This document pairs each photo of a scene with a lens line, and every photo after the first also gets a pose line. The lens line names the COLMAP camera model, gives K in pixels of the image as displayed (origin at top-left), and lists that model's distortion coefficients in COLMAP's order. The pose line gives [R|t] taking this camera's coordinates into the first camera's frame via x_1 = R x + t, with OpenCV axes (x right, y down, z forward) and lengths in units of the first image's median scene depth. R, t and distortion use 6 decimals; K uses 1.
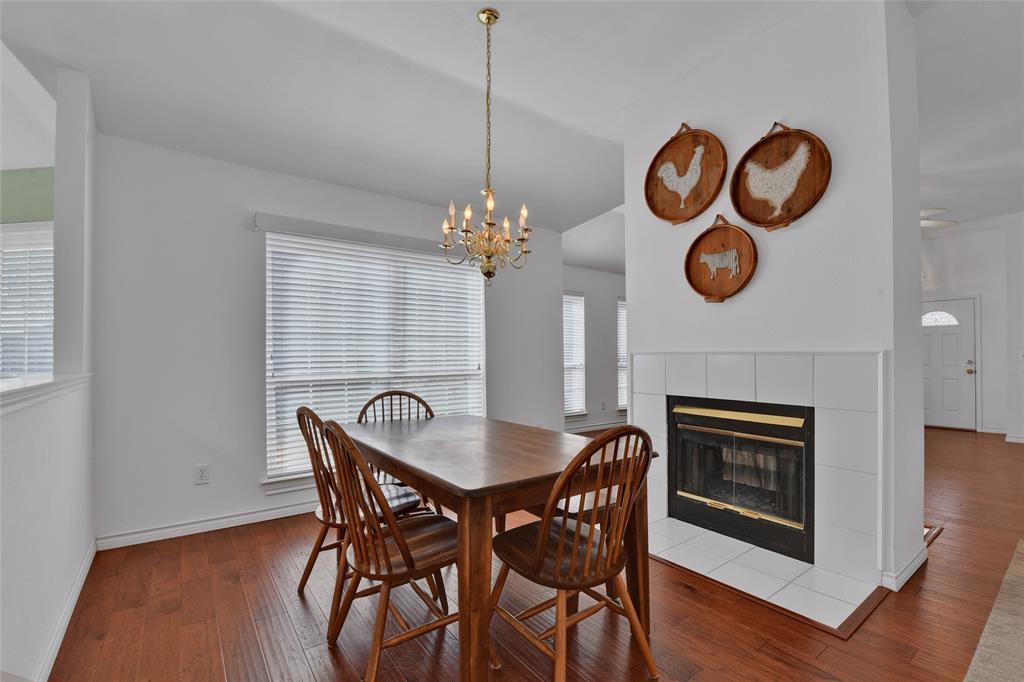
lens RADIAL K [[448.1, 0, 519.3], [0, 448.1, 350.4], [0, 0, 1]] dist [-0.002642, -0.006553]
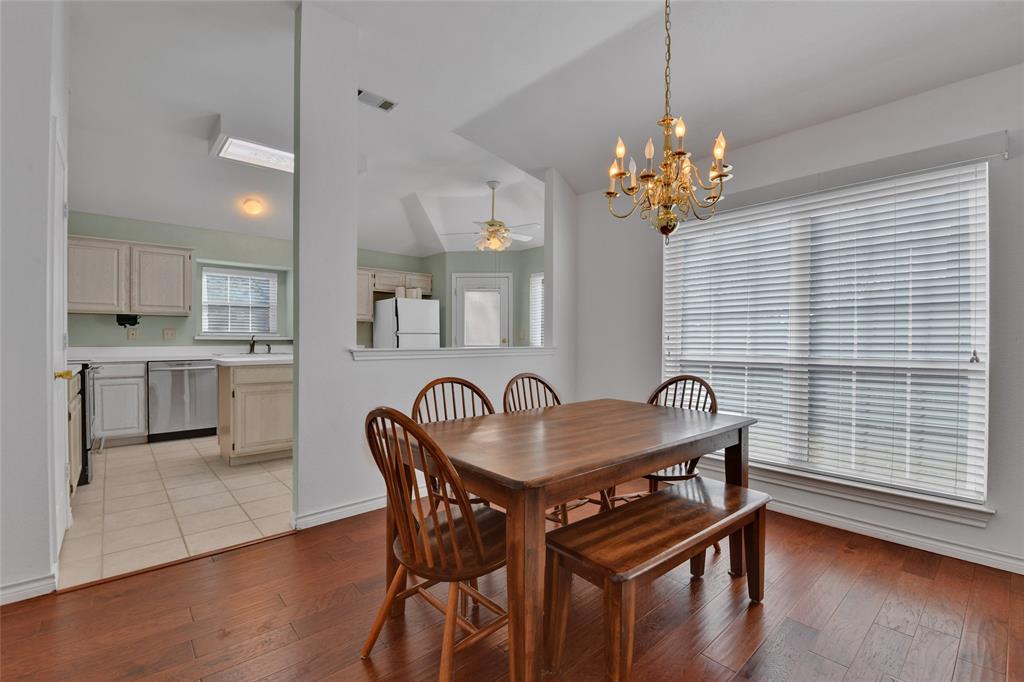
lens RADIAL K [[448.1, 0, 511.1], [0, 448.1, 342.3], [0, 0, 1]] dist [-0.002642, -0.006553]
pose [[0.074979, 0.012710, -0.997104, 0.588869], [0.006506, 0.999891, 0.013234, 0.010964], [0.997164, -0.007479, 0.074888, 0.584784]]
